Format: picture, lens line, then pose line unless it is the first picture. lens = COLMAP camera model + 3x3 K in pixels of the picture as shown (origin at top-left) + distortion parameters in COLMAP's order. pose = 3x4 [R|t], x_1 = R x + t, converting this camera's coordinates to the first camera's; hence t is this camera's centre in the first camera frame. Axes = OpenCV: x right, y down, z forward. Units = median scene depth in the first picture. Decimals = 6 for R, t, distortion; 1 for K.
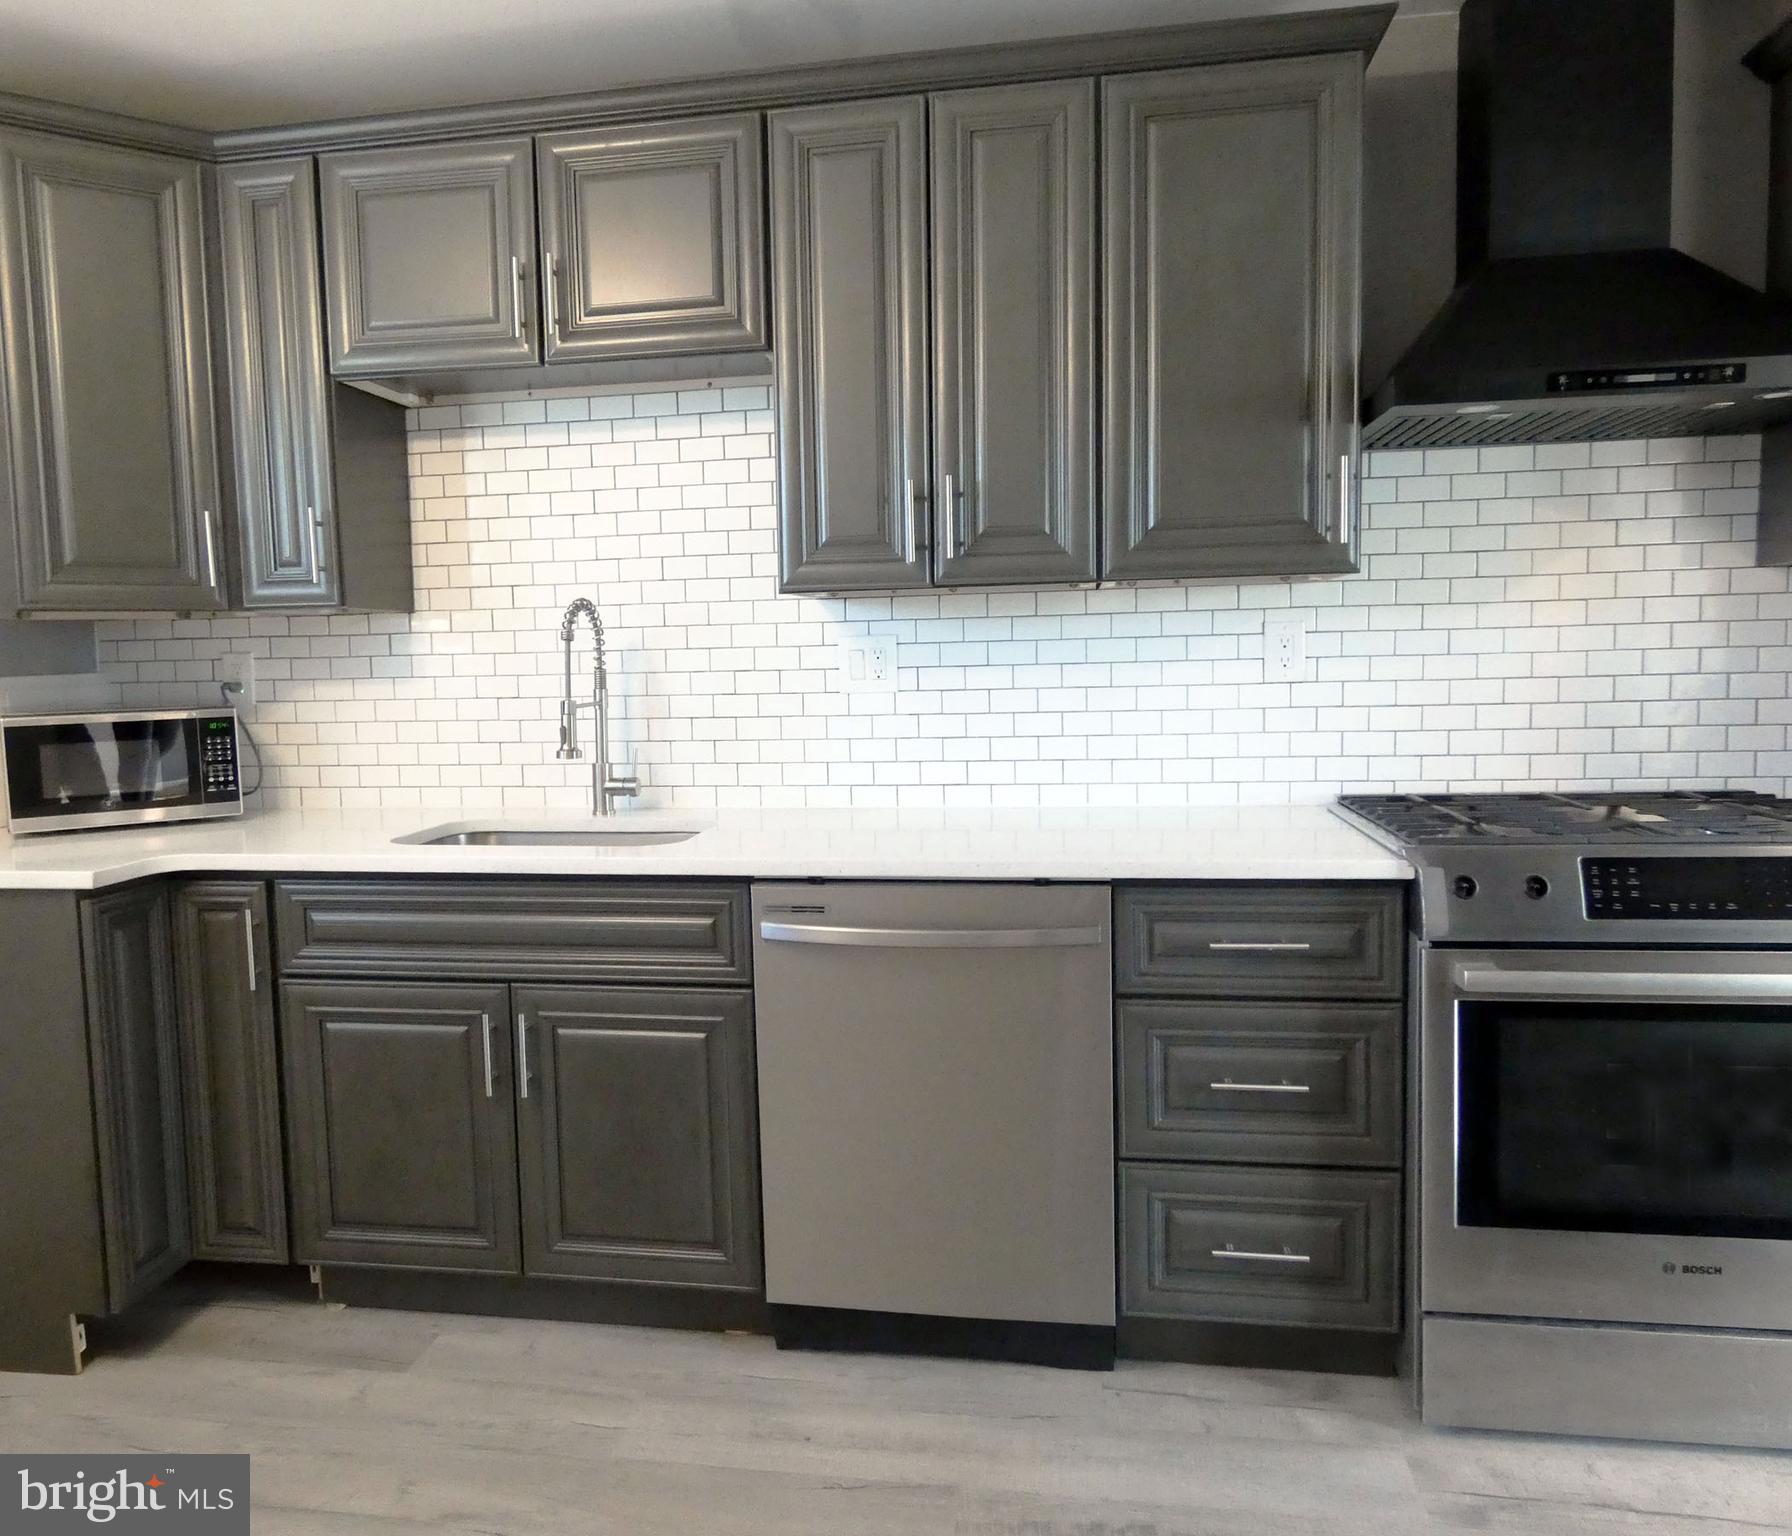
lens RADIAL K [[1250.0, 0, 831.2], [0, 1250.0, 777.5], [0, 0, 1]] dist [-0.021677, 0.005791]
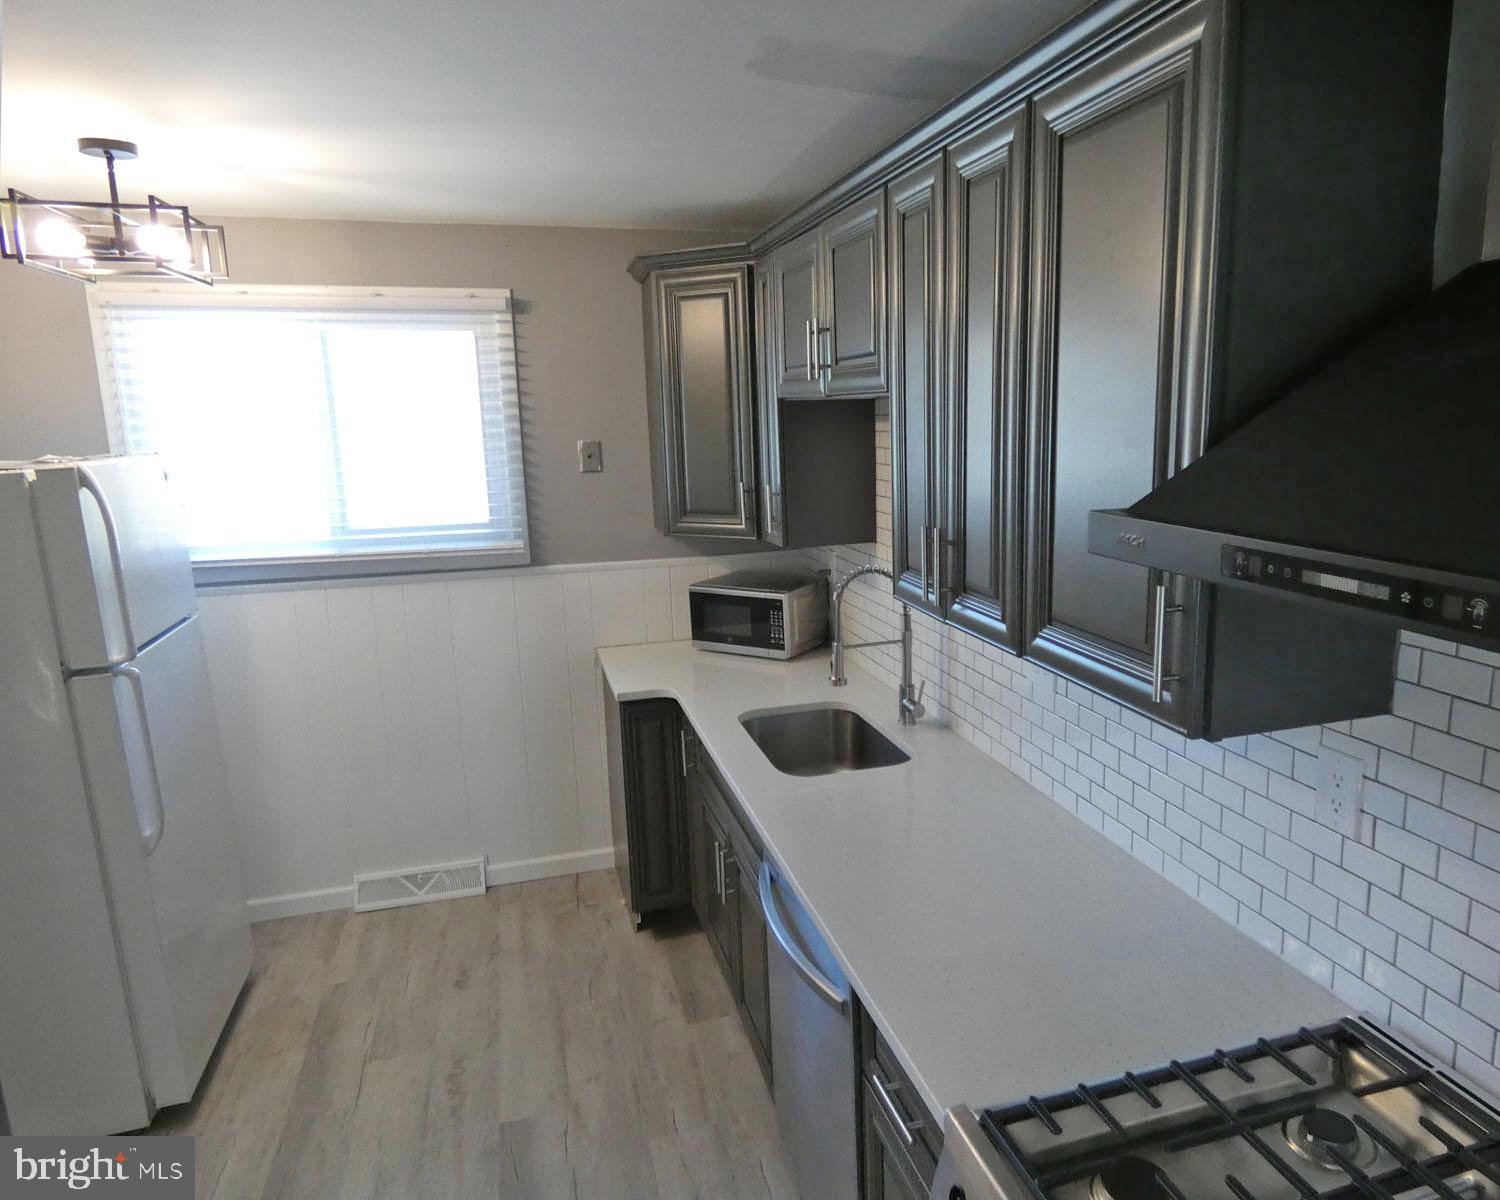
lens RADIAL K [[1016.5, 0, 757.4], [0, 1016.5, 593.4], [0, 0, 1]] dist [0.010031, 0.001402]
pose [[0.409829, 0.169649, -0.896248, 0.777203], [-0.040945, 0.984983, 0.167723, -0.314501], [0.911243, -0.032041, 0.410621, 0.494847]]
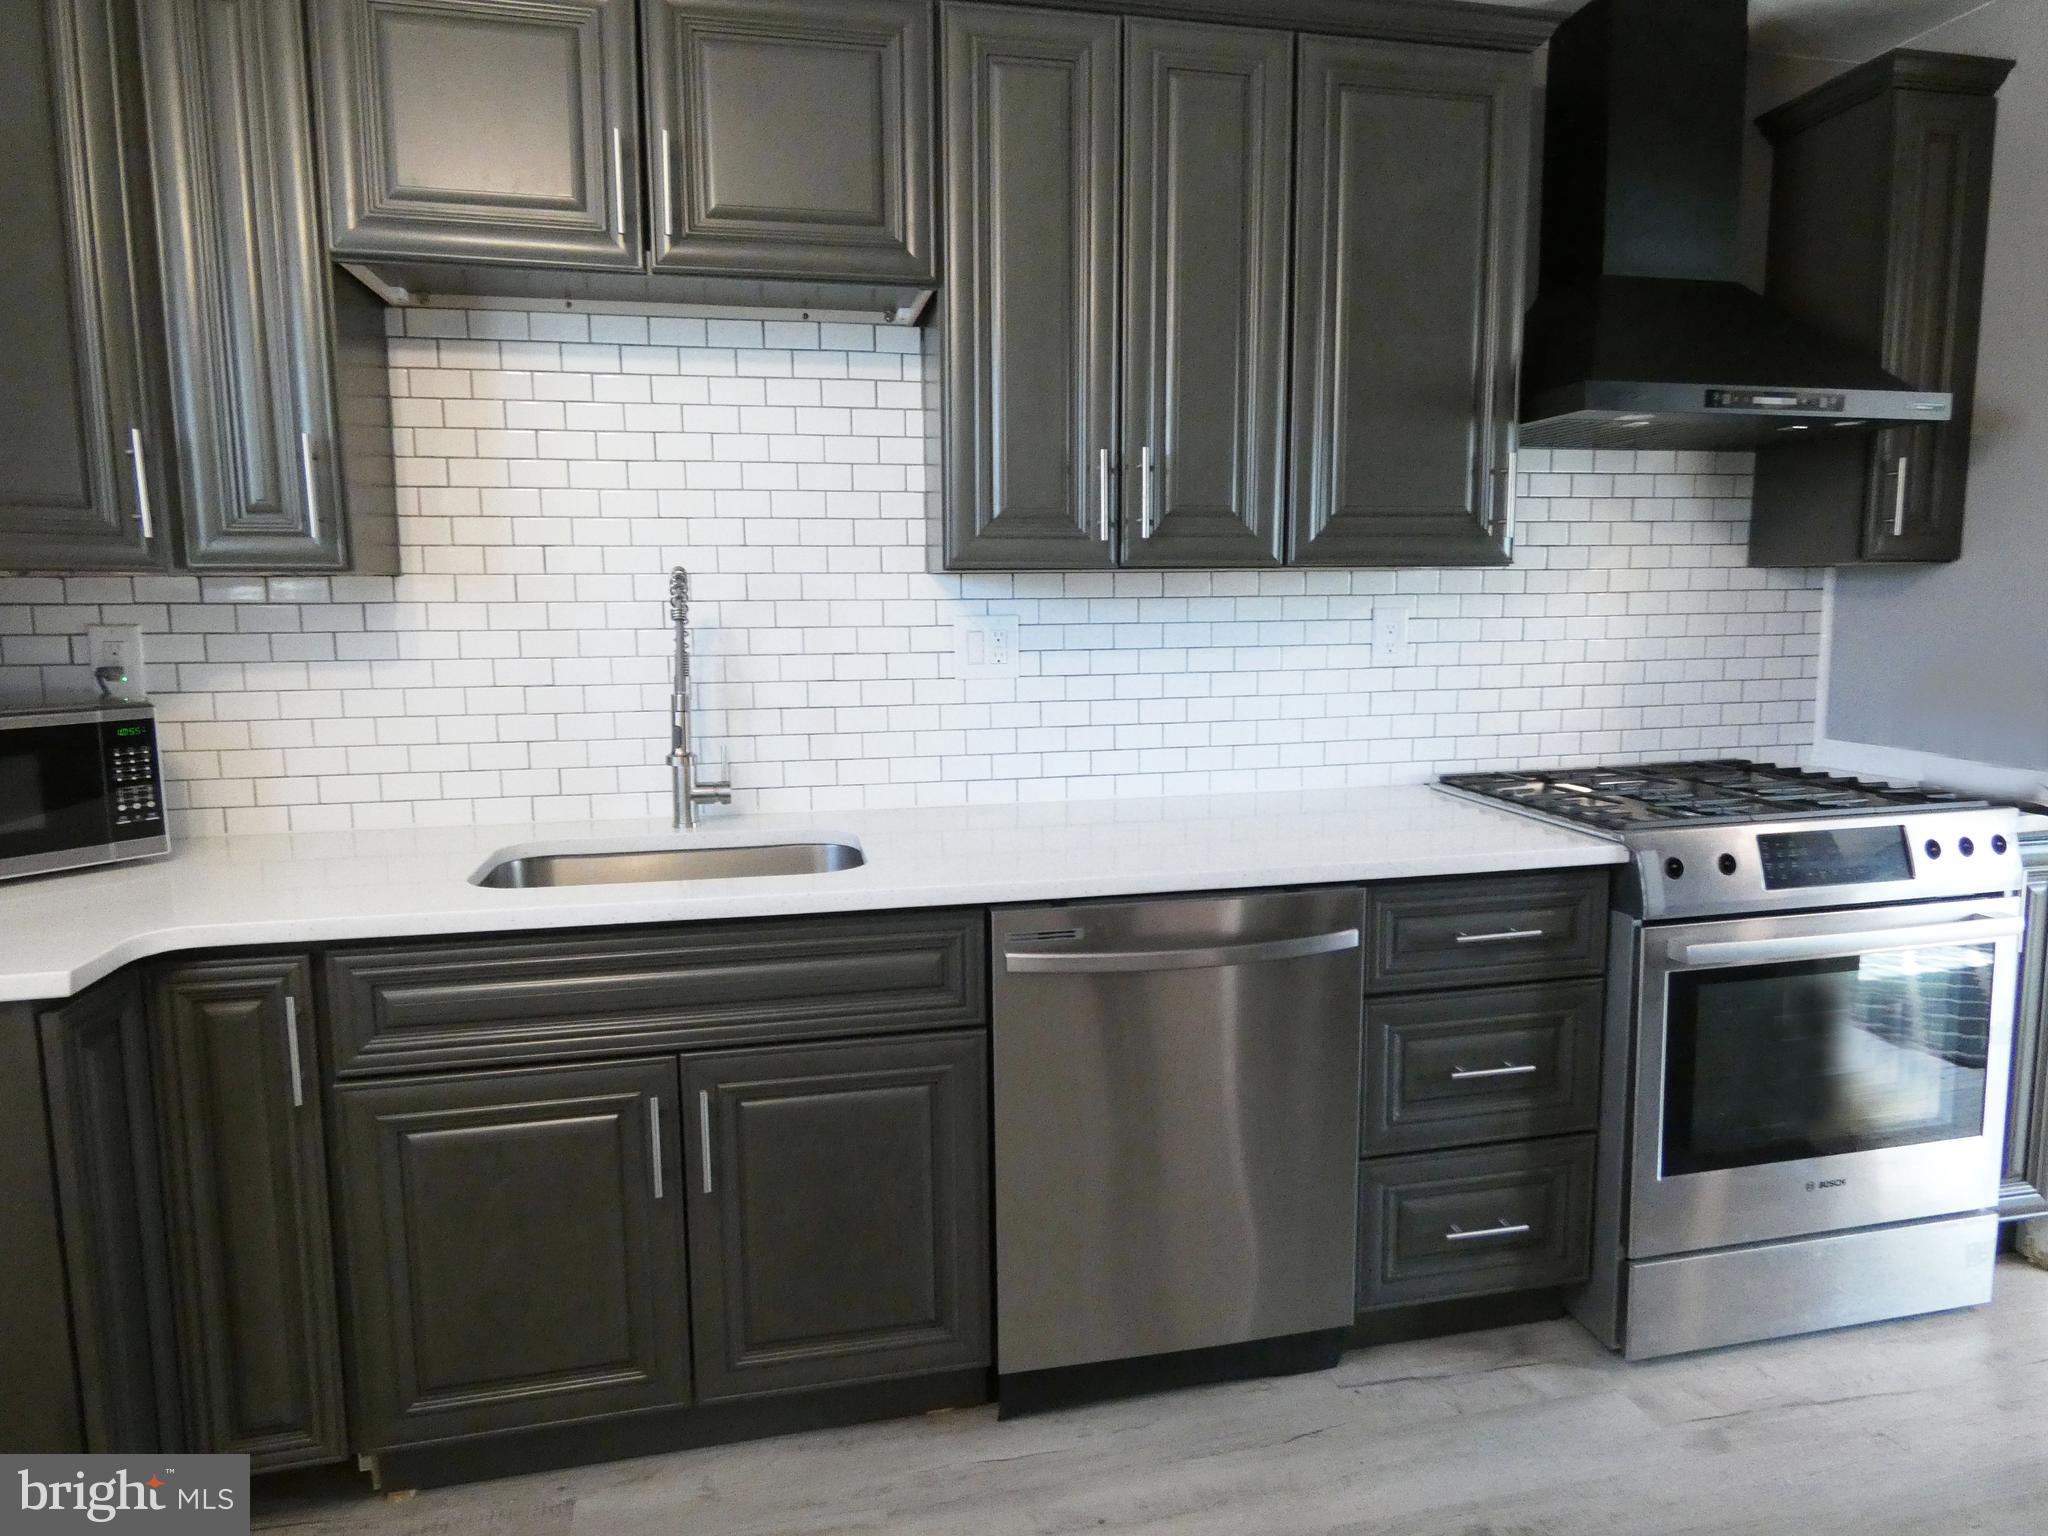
lens RADIAL K [[1234.1, 0, 1022.9], [0, 1234.1, 773.1], [0, 0, 1]] dist [-0.010005, 0.002381]
pose [[0.925589, -0.037119, 0.376707, -0.324997], [0.022860, 0.998845, 0.042255, -0.041134], [-0.377840, -0.030499, 0.925368, 0.178724]]
